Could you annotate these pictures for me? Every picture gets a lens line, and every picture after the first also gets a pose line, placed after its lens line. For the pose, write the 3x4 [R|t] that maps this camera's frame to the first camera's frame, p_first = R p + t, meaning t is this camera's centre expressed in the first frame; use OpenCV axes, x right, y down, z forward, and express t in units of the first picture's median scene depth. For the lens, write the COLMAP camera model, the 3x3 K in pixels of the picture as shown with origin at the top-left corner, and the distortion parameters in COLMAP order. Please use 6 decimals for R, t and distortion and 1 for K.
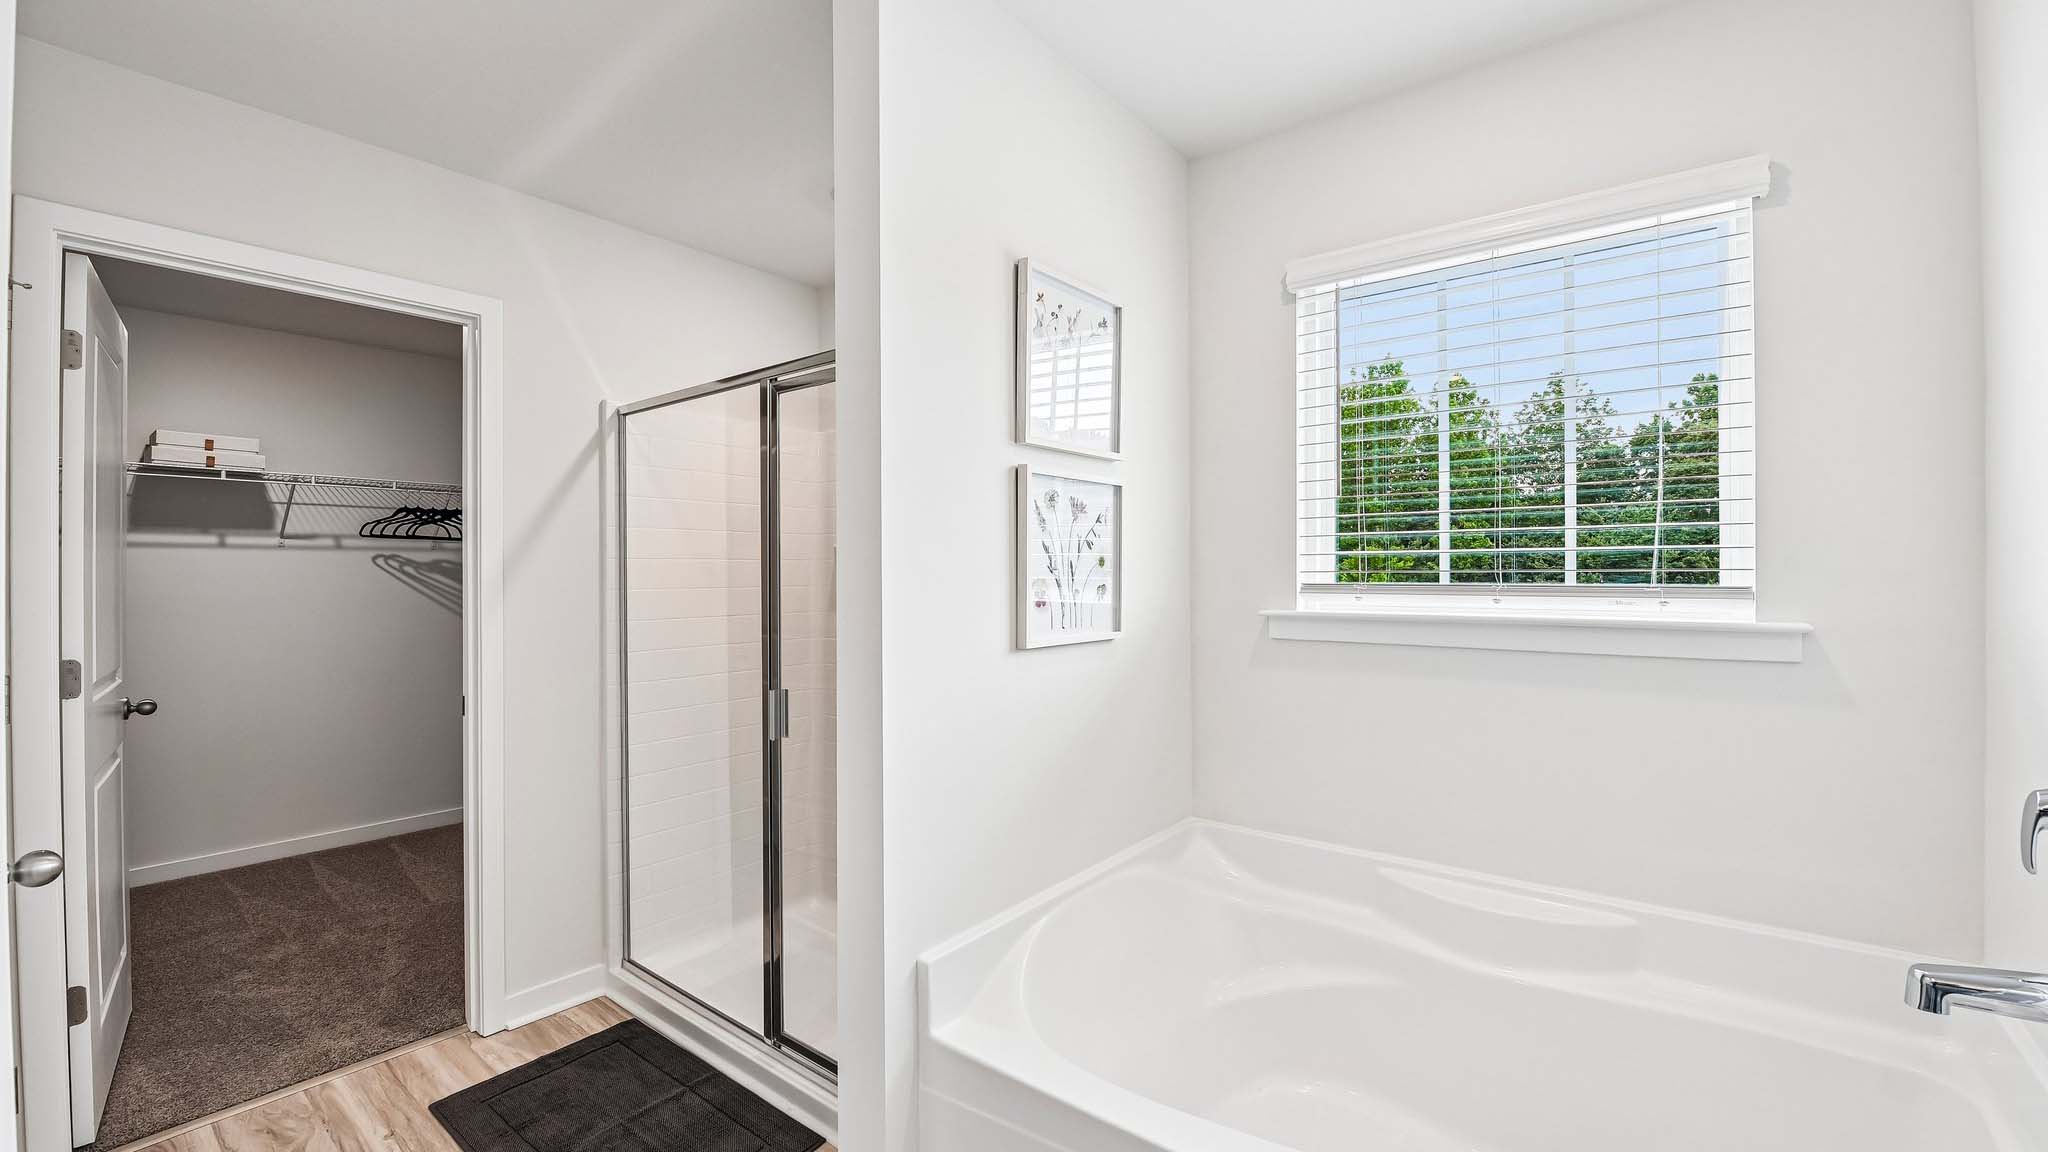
lens RADIAL K [[855.6, 0, 1016.1], [0, 855.6, 583.9], [0, 0, 1]] dist [-0.002048, -0.000215]
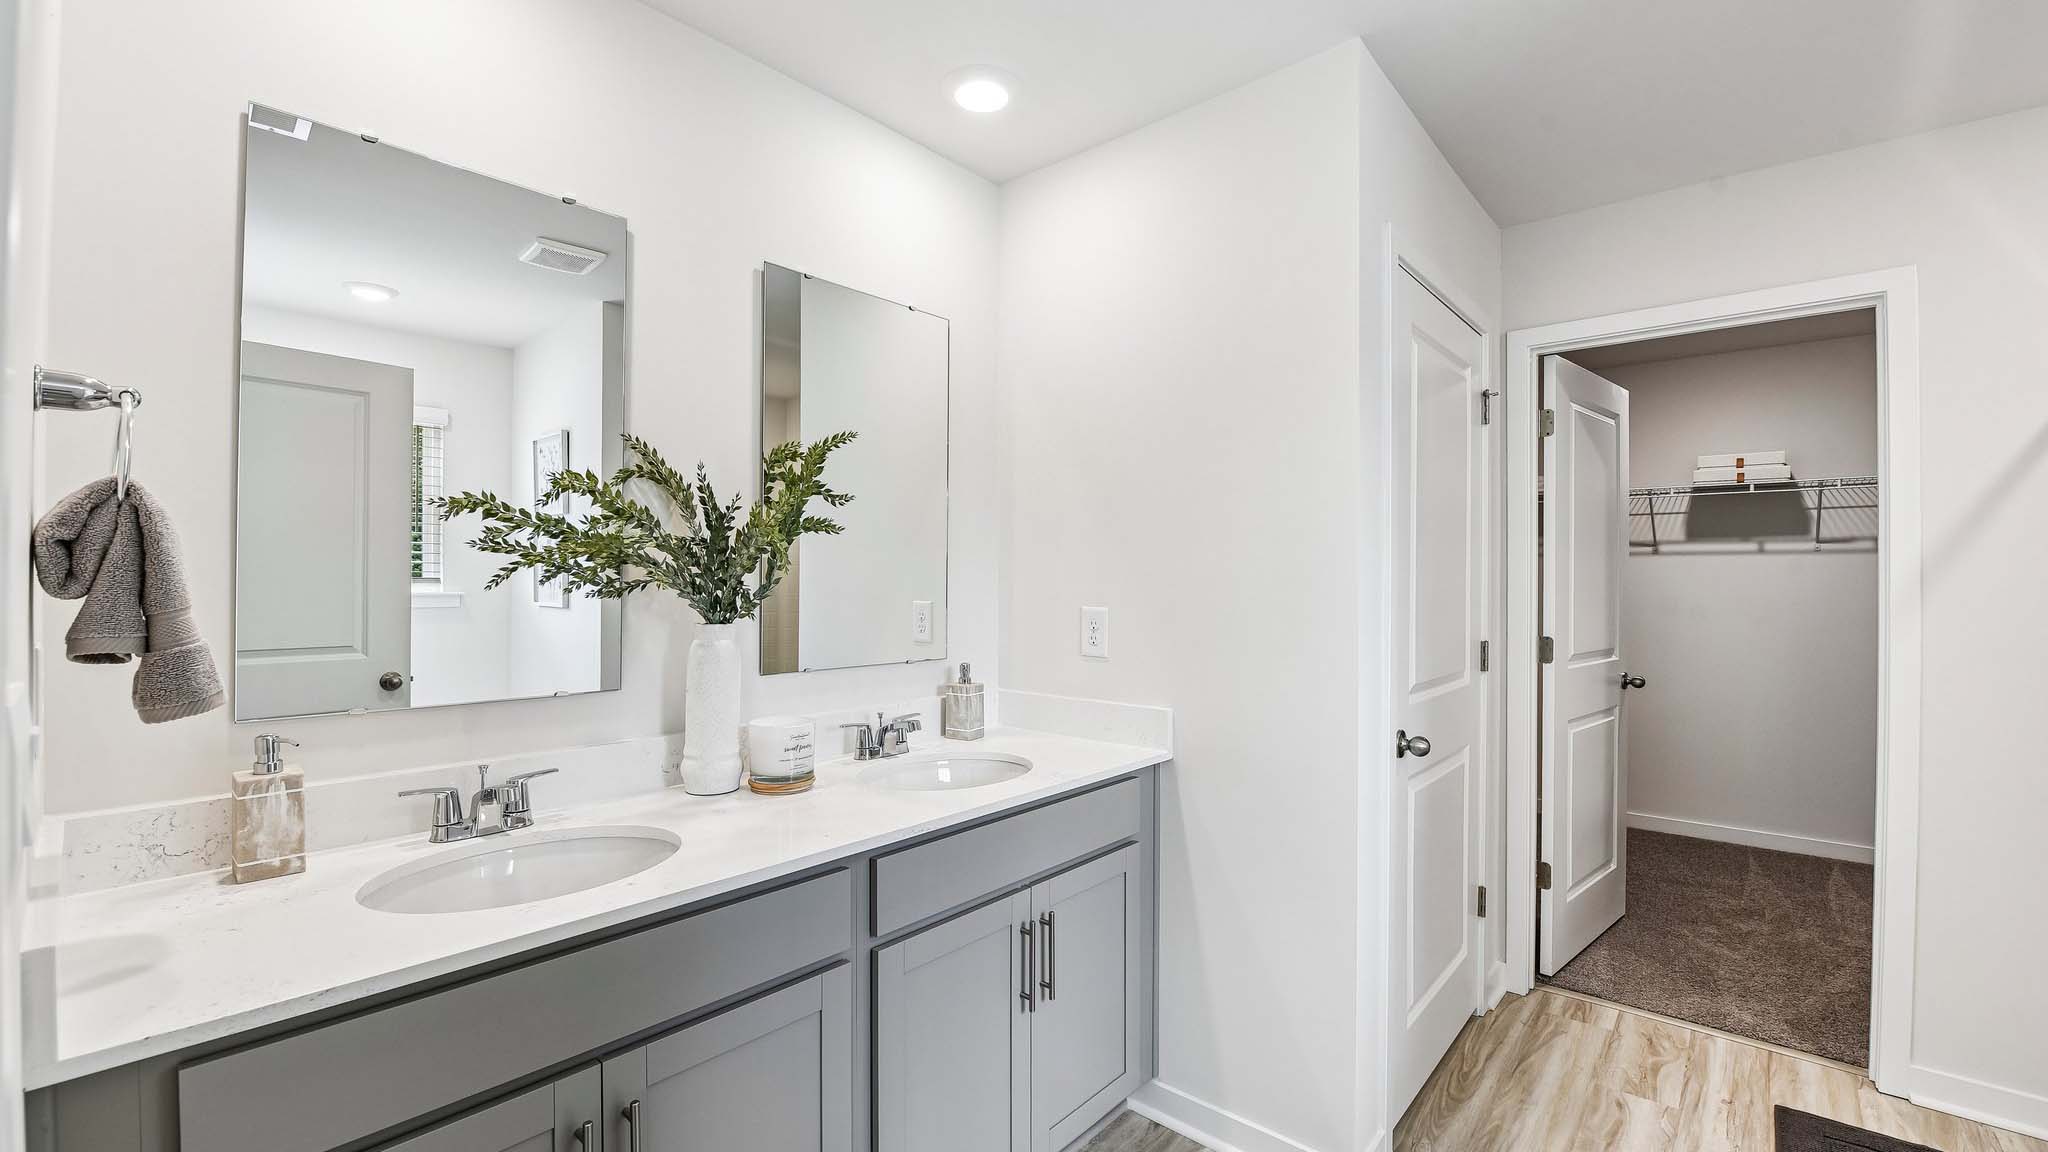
lens RADIAL K [[855.6, 0, 1015.6], [0, 855.6, 577.1], [0, 0, 1]] dist [-0.002048, -0.000215]
pose [[-0.020960, -0.000100, -0.999780, 0.278750], [-0.012356, 0.999924, 0.000159, -0.000815], [0.999704, 0.012357, -0.020960, 0.096195]]
